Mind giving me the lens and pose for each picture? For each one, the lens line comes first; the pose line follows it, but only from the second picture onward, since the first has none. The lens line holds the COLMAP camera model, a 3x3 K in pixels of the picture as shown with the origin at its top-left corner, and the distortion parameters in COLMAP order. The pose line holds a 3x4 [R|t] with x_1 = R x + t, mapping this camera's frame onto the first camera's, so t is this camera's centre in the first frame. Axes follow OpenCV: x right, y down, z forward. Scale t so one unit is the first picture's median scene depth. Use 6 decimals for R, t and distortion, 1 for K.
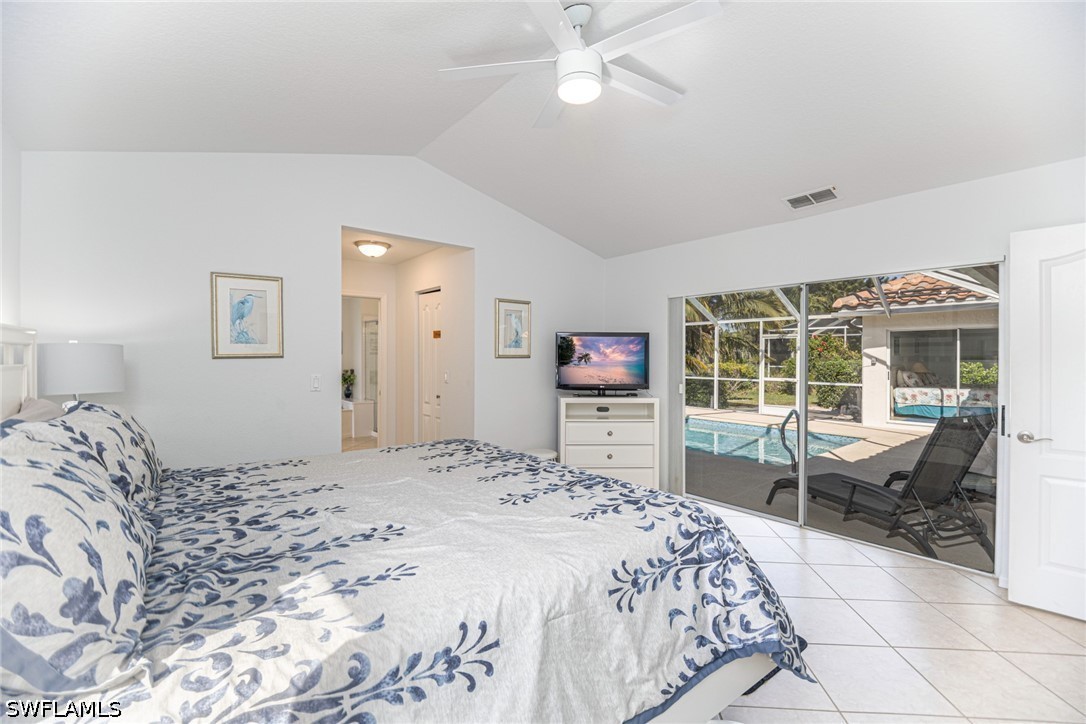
lens RADIAL K [[468.1, 0, 556.6], [0, 468.1, 362.5], [0, 0, 1]] dist [0.000230, -0.010468]
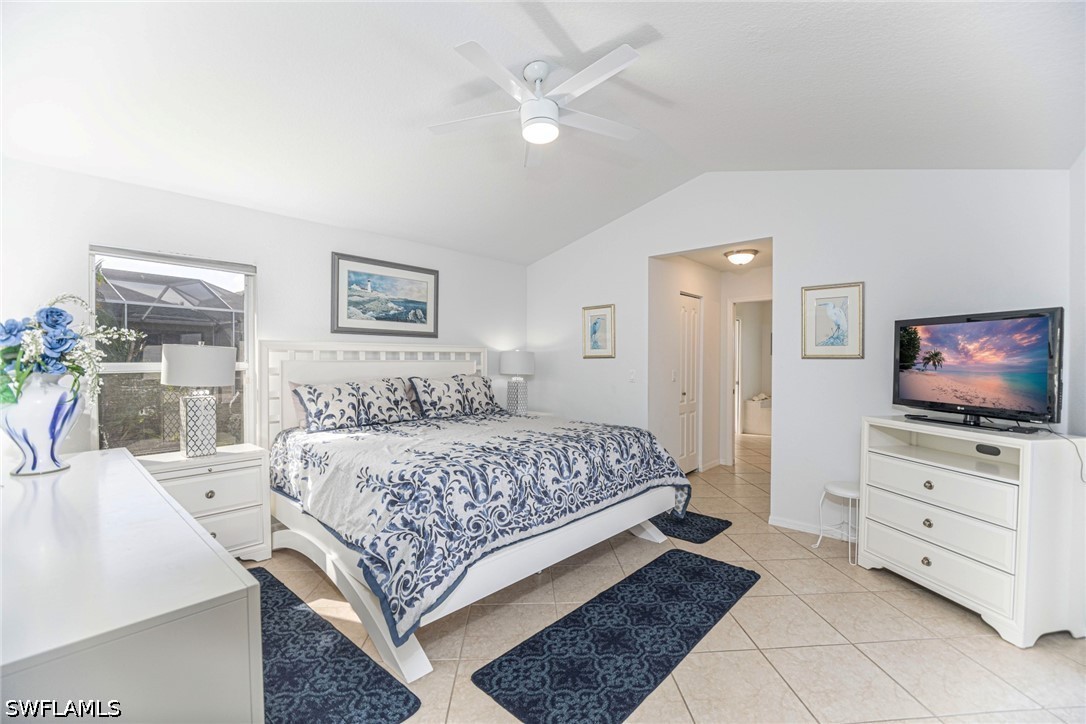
lens RADIAL K [[468.1, 0, 556.6], [0, 468.1, 362.5], [0, 0, 1]] dist [0.000230, -0.010468]
pose [[0.151814, 0.010519, -0.988353, 0.594163], [-0.012294, 0.999886, 0.008754, -0.004589], [0.988333, 0.010822, 0.151926, 0.413163]]
